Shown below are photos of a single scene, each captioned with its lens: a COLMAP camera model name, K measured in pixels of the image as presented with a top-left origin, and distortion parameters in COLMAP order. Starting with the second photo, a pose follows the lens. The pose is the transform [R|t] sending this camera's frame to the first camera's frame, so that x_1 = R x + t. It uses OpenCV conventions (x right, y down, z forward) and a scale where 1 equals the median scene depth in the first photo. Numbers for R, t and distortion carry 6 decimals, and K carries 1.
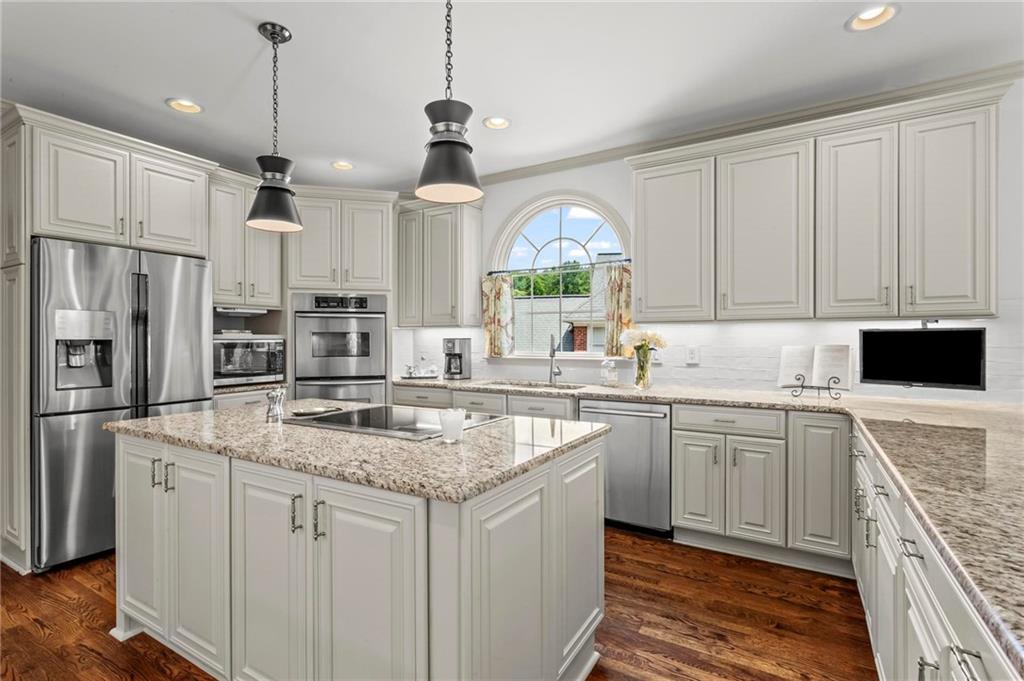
lens RADIAL K [[488.0, 0, 502.9], [0, 488.0, 343.4], [0, 0, 1]] dist [-0.004470, 0.003312]
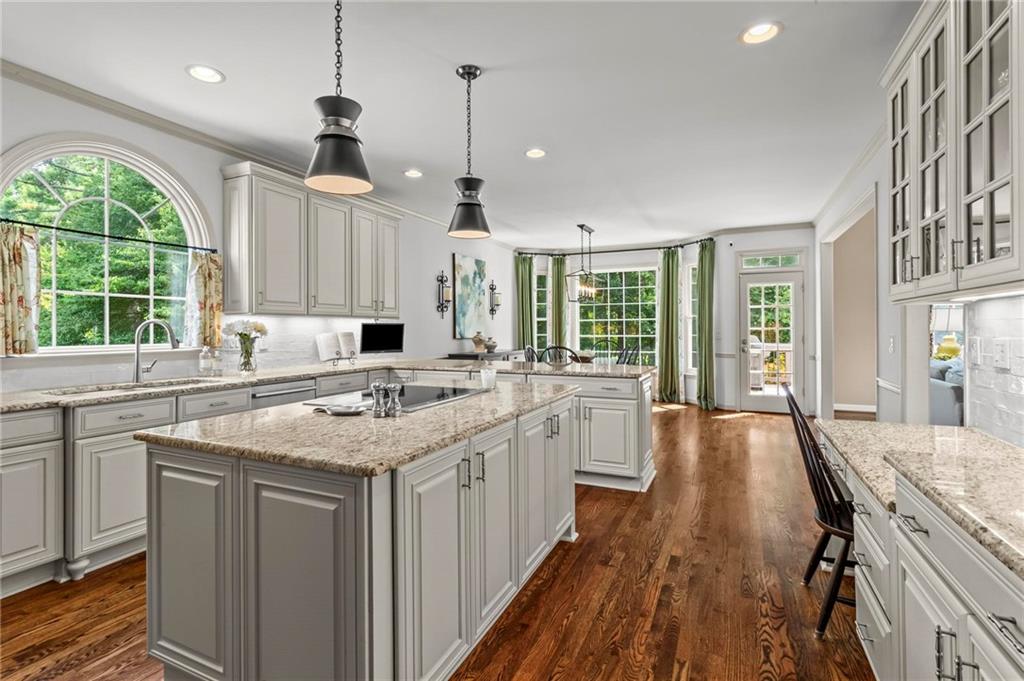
lens RADIAL K [[488.0, 0, 501.8], [0, 488.0, 329.2], [0, 0, 1]] dist [-0.004470, 0.003312]
pose [[-0.108044, 0.000829, 0.994146, -0.953162], [0.010632, 0.999943, 0.000321, -0.001428], [-0.994089, 0.010604, -0.108047, 0.607979]]
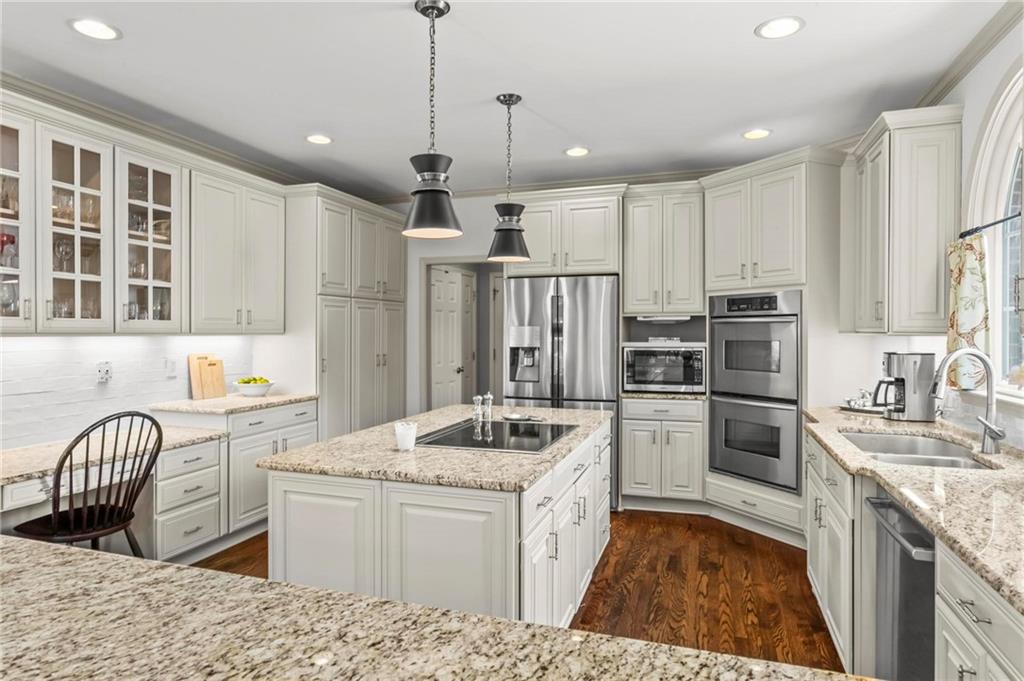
lens RADIAL K [[609.1, 0, 500.4], [0, 609.1, 334.5], [0, 0, 1]] dist [-0.006065, 0.001840]
pose [[0.213189, 0.007746, -0.976980, 0.739016], [-0.006777, 0.999956, 0.006450, -0.047434], [0.976988, 0.005246, 0.213232, 0.486124]]
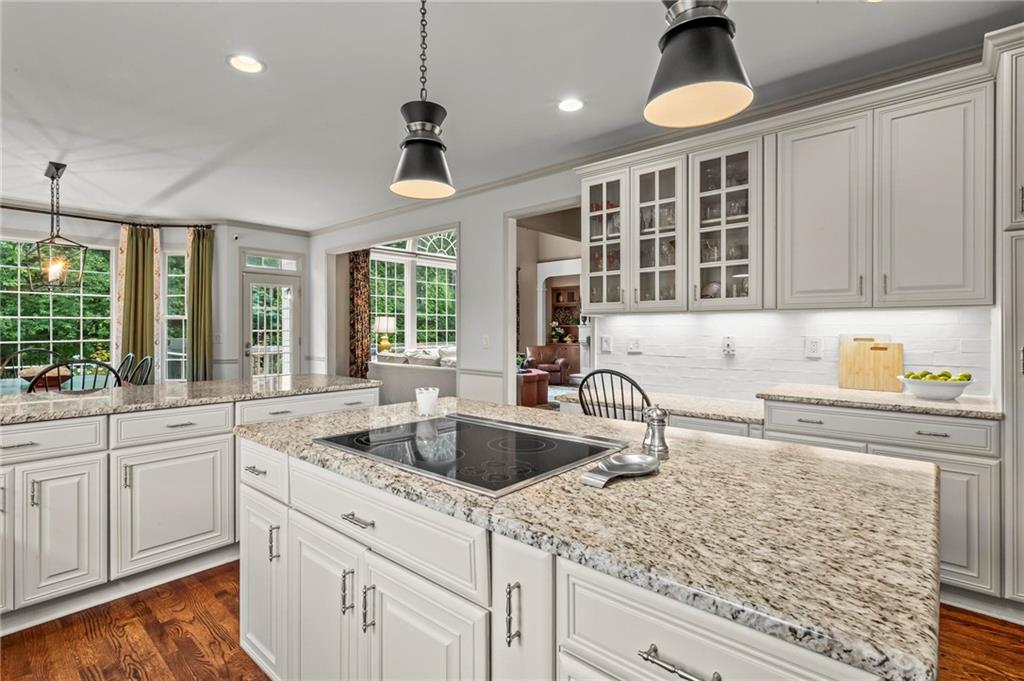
lens RADIAL K [[488.0, 0, 497.7], [0, 488.0, 329.1], [0, 0, 1]] dist [-0.004470, 0.003312]
pose [[-0.983607, 0.002407, 0.180310, -0.254596], [0.003436, 0.999980, 0.005397, -0.007050], [-0.180293, 0.005928, -0.983595, 1.138306]]
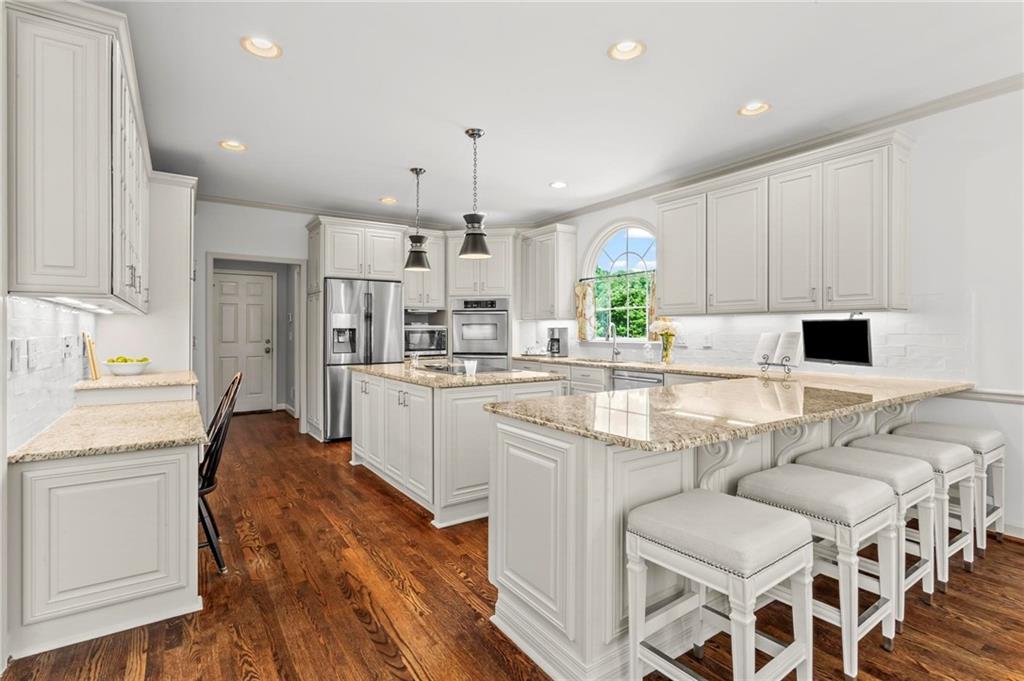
lens RADIAL K [[488.0, 0, 504.1], [0, 488.0, 334.2], [0, 0, 1]] dist [-0.004470, 0.003312]
pose [[0.908382, 0.004017, -0.418122, 0.489472], [-0.003624, 0.999992, 0.001735, 0.008723], [0.418126, -0.000061, 0.908389, -0.463686]]
